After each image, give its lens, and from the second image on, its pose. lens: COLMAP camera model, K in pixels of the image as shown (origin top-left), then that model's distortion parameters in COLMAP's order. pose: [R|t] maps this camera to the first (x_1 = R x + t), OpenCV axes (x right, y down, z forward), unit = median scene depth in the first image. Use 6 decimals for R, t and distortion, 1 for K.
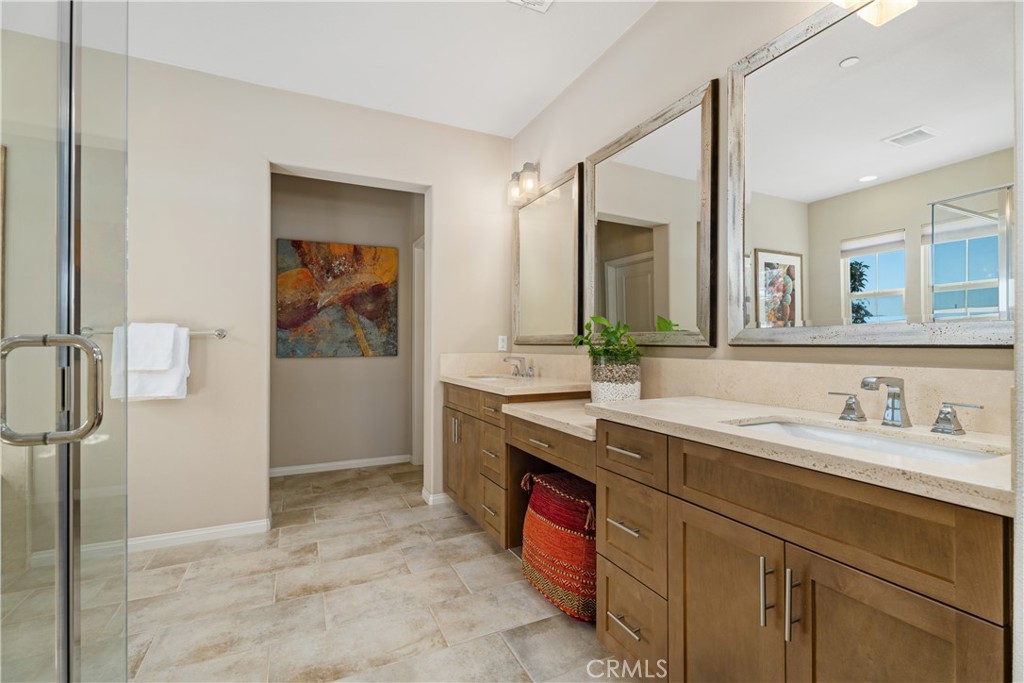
lens RADIAL K [[455.9, 0, 511.7], [0, 455.9, 342.4], [0, 0, 1]] dist [0.000698, 0.000016]
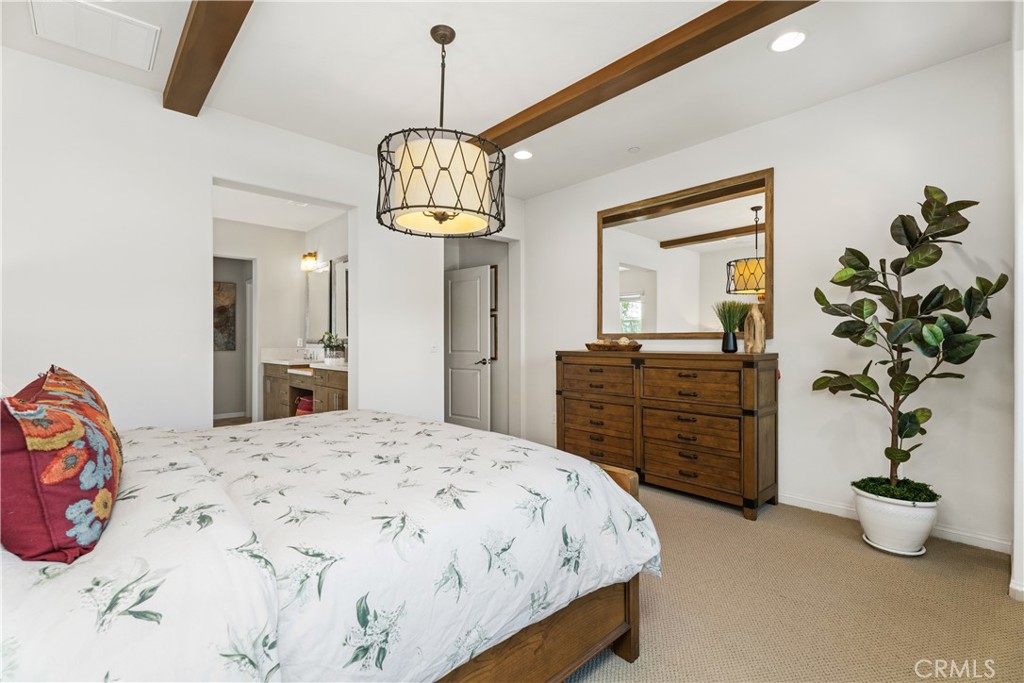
lens RADIAL K [[455.9, 0, 514.6], [0, 455.9, 338.7], [0, 0, 1]] dist [0.000698, 0.000016]
pose [[0.952756, -0.003743, 0.303713, 0.264343], [0.003603, 0.999993, 0.001020, -0.012178], [-0.303715, 0.000123, 0.952763, -1.102626]]
